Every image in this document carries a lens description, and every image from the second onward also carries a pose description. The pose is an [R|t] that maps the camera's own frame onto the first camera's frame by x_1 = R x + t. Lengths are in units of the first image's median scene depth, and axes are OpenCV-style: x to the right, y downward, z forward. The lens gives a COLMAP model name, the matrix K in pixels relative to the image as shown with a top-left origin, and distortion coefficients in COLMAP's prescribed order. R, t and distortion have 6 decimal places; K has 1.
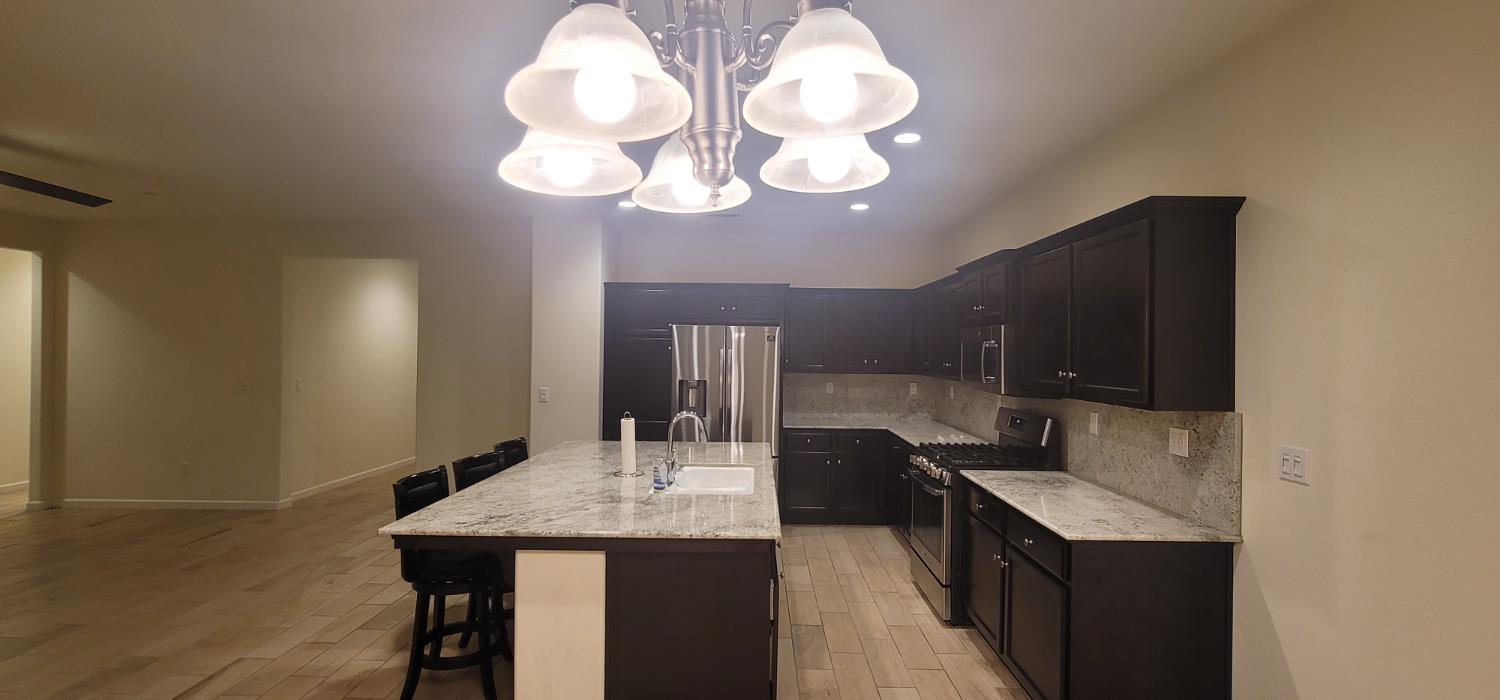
lens RADIAL K [[634.1, 0, 756.3], [0, 634.1, 344.7], [0, 0, 1]] dist [-0.013187, 0.006678]
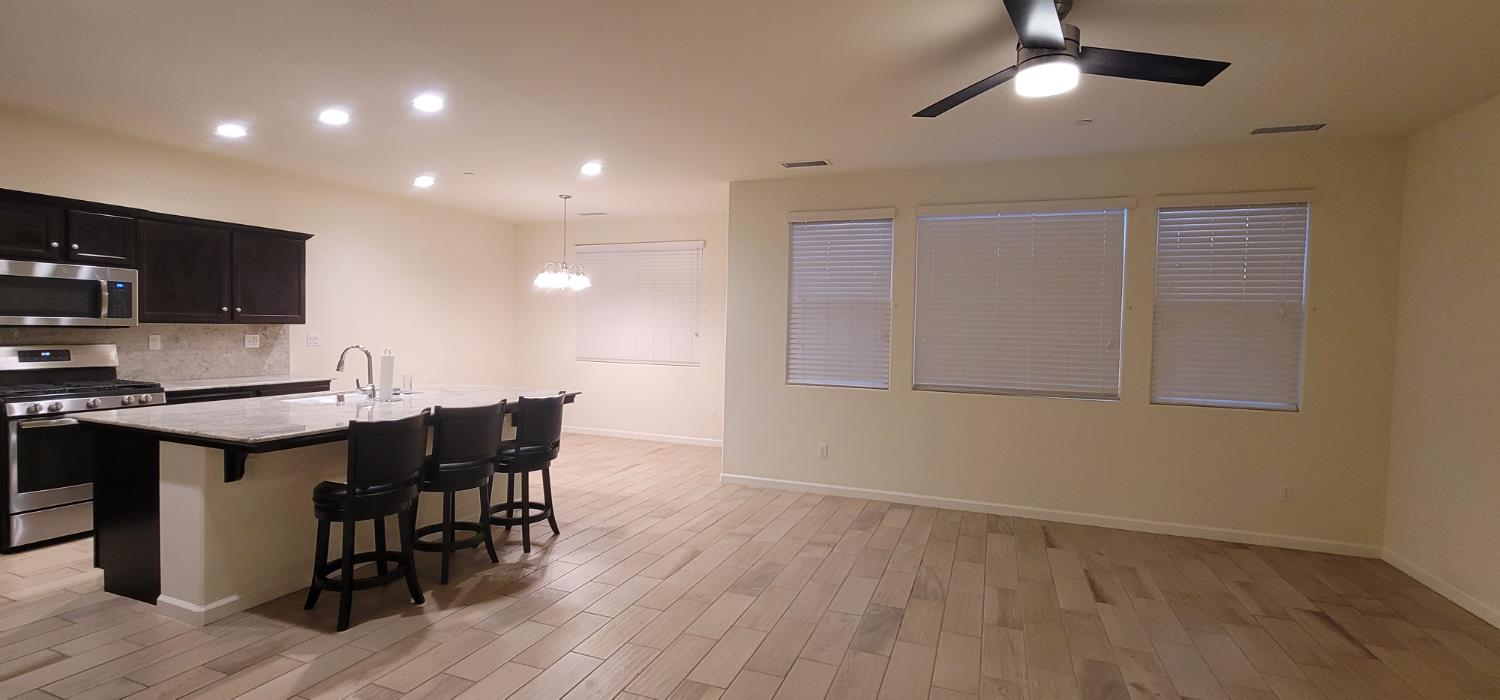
lens RADIAL K [[634.1, 0, 756.3], [0, 634.1, 344.7], [0, 0, 1]] dist [-0.013187, 0.006678]
pose [[-0.934449, -0.037541, 0.354113, -1.584593], [-0.030586, 0.999214, 0.025219, 0.063671], [-0.354782, 0.012735, -0.934862, 2.326908]]
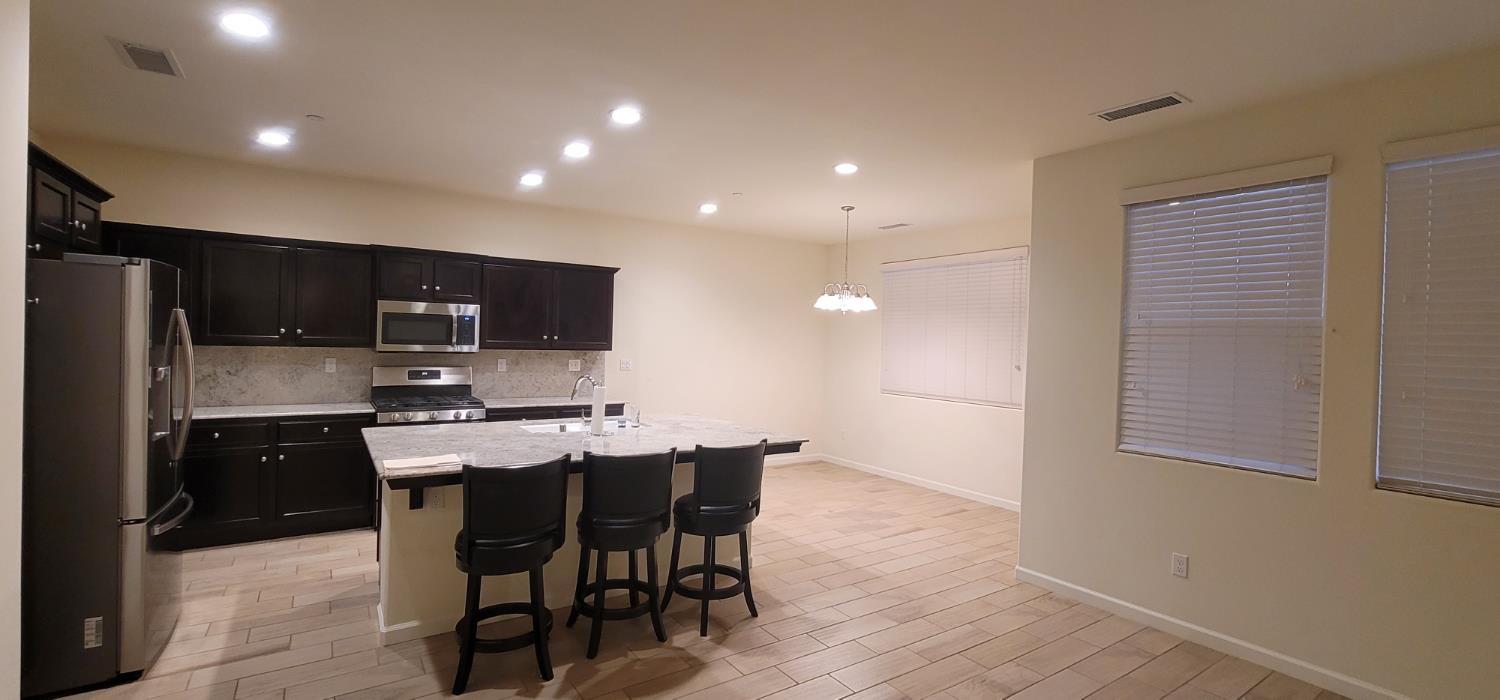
lens RADIAL K [[634.1, 0, 756.3], [0, 634.1, 344.7], [0, 0, 1]] dist [-0.013187, 0.006678]
pose [[-0.567279, -0.029922, 0.822982, -1.616750], [-0.037746, 0.999234, 0.010312, 0.029465], [-0.822660, -0.025215, -0.567974, 1.766771]]
